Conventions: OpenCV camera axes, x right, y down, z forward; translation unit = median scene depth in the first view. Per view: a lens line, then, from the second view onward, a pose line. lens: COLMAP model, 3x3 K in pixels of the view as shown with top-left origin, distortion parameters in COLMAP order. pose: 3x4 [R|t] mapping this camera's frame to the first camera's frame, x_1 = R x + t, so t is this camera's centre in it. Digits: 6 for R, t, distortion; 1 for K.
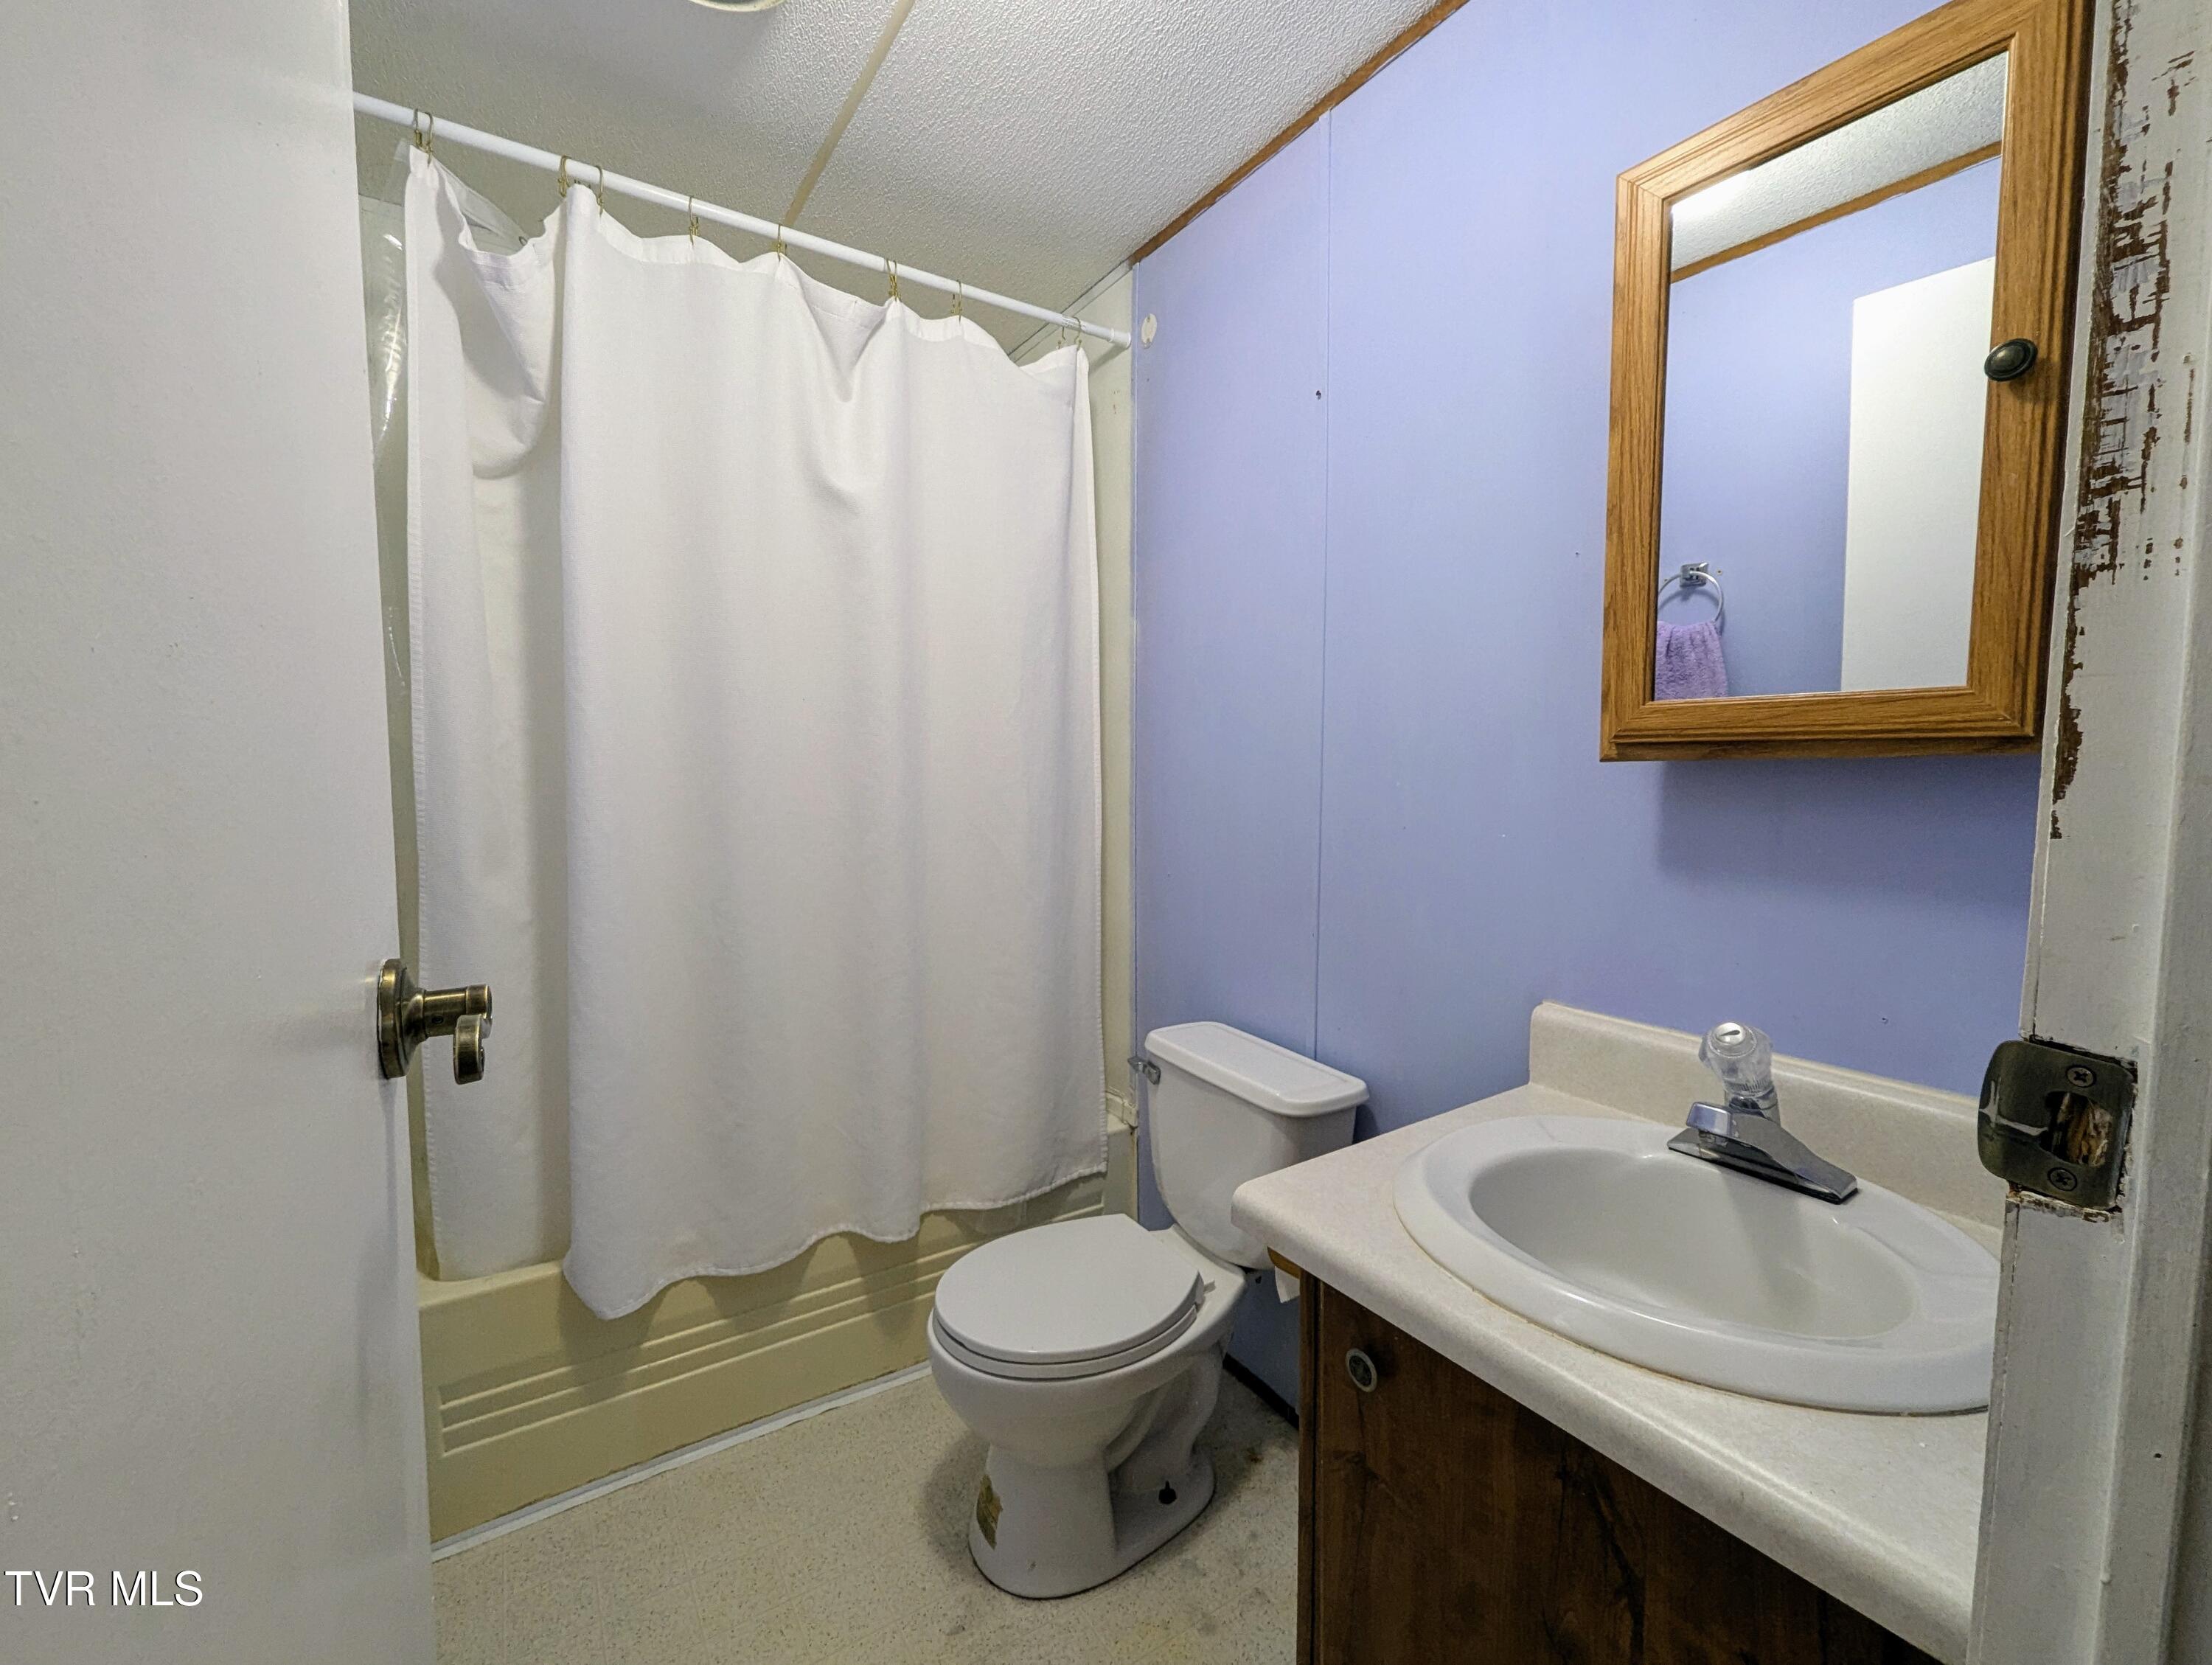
lens RADIAL K [[906.3, 0, 1107.6], [0, 906.3, 830.4], [0, 0, 1]] dist [-0.000005, -0.000116]
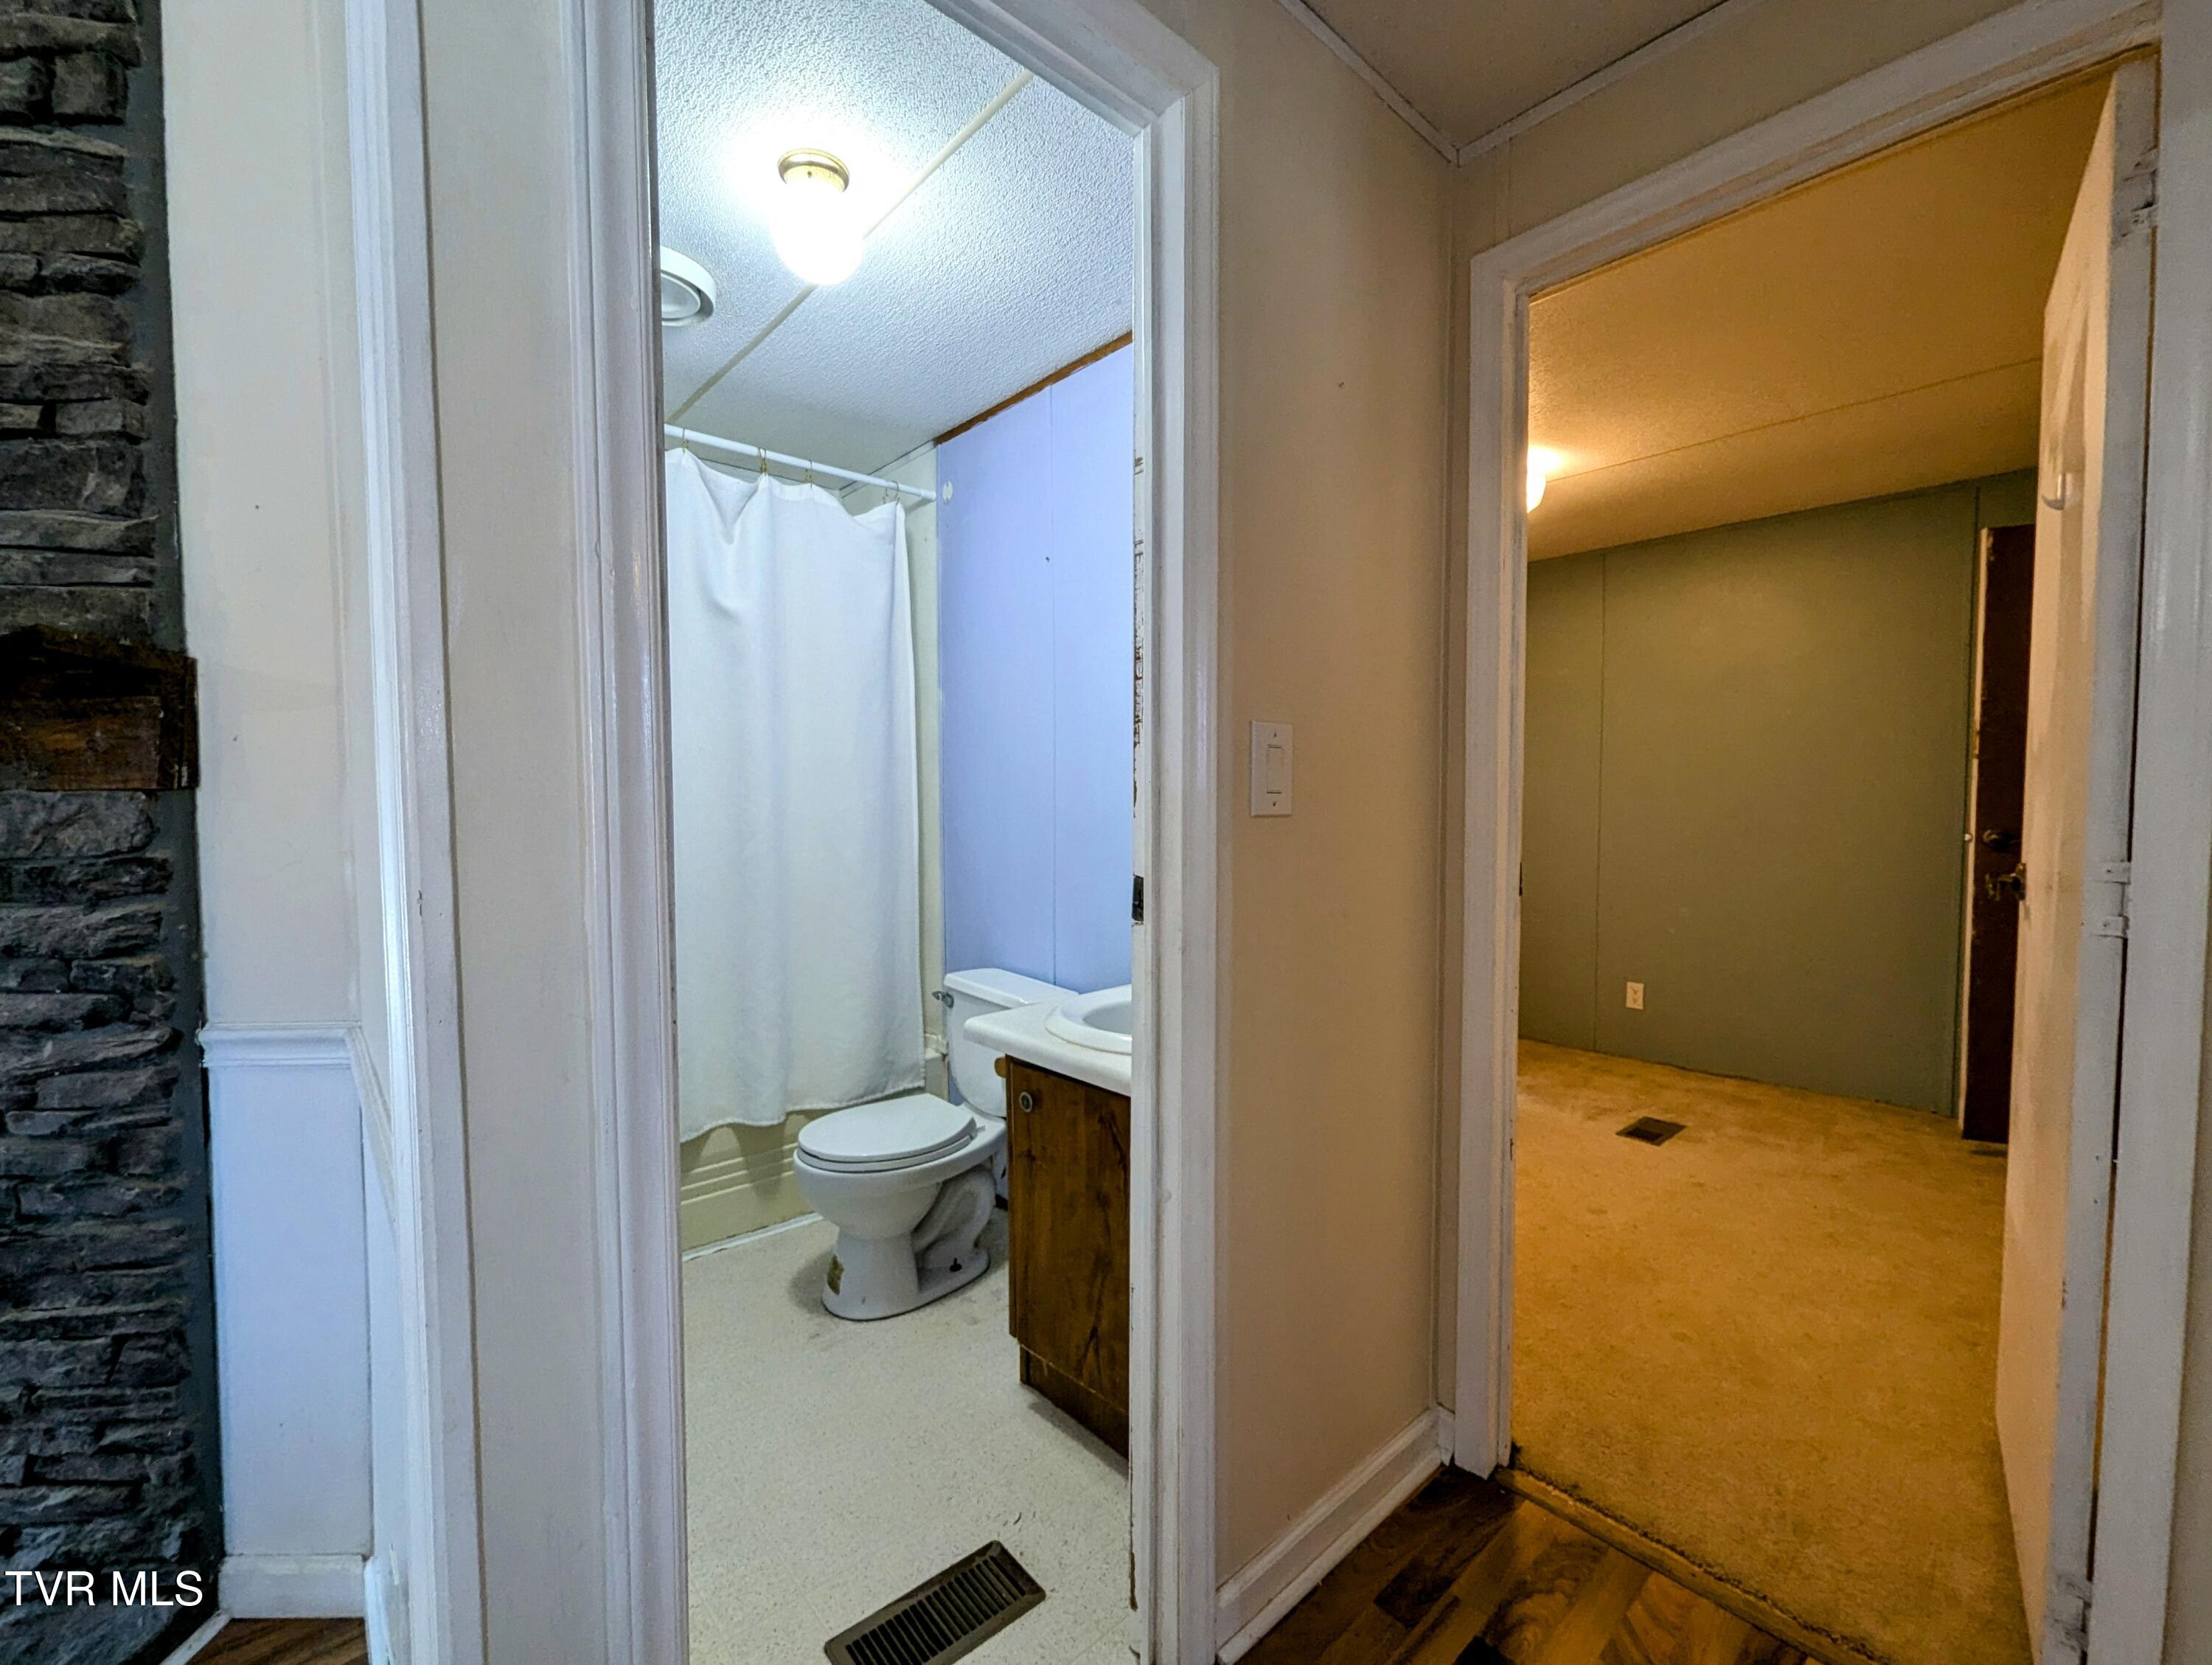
lens RADIAL K [[906.3, 0, 1106.2], [0, 906.3, 828.9], [0, 0, 1]] dist [-0.000005, -0.000116]
pose [[0.988440, -0.010125, 0.151274, 0.080073], [0.014229, 0.999559, -0.026073, 0.027230], [-0.150943, 0.027924, 0.988148, -0.497783]]
